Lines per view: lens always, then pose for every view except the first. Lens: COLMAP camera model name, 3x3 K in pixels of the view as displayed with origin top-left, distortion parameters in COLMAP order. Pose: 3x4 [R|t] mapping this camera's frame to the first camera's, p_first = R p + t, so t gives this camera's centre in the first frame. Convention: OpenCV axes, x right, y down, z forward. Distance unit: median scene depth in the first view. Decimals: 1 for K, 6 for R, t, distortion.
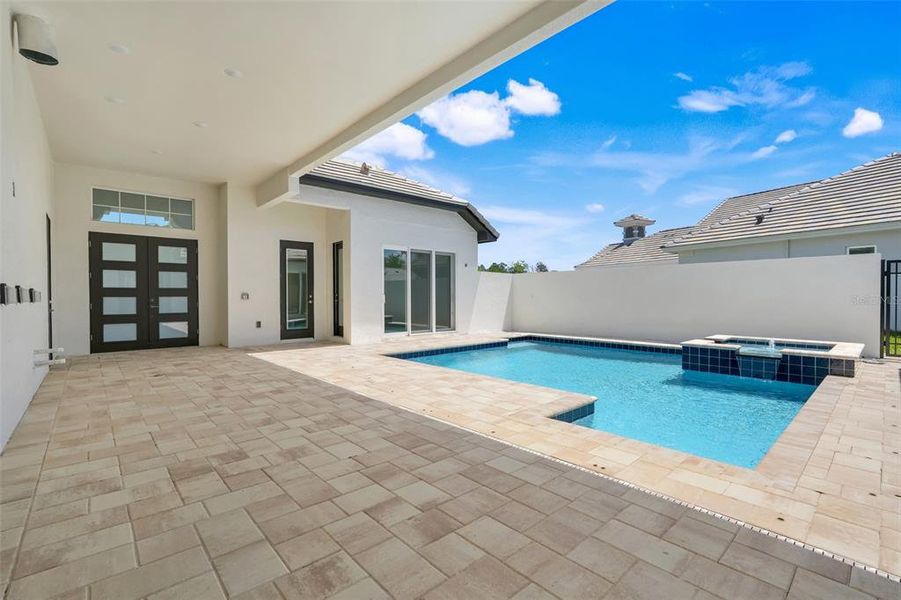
lens RADIAL K [[402.3, 0, 450.5], [0, 402.3, 300.0], [0, 0, 1]] dist [0.002214, 0.000320]
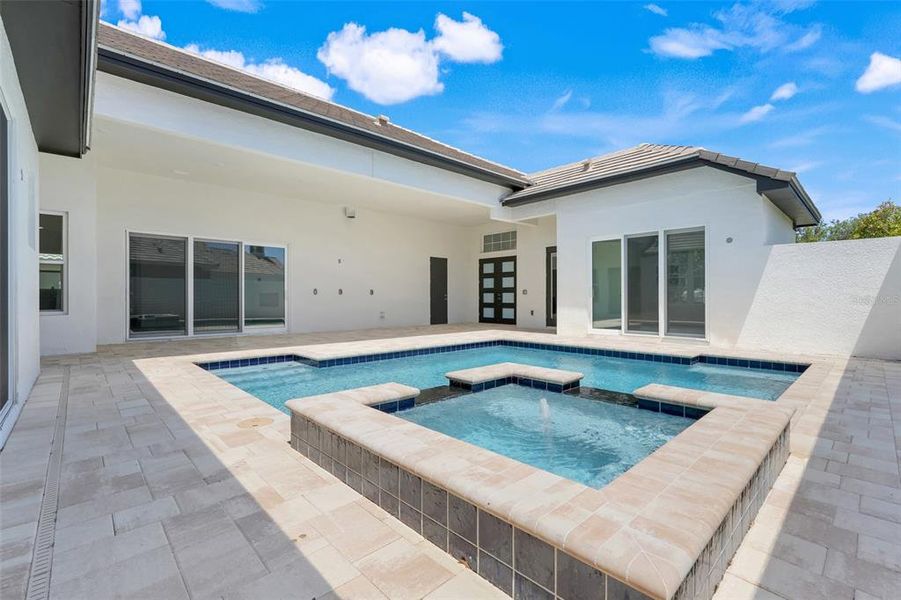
lens RADIAL K [[402.3, 0, 450.5], [0, 402.3, 300.0], [0, 0, 1]] dist [0.002214, 0.000320]
pose [[0.029313, 0.010765, -0.999512, 0.896093], [-0.002213, 0.999940, 0.010705, 0.004179], [0.999568, 0.001898, 0.029335, 0.710260]]
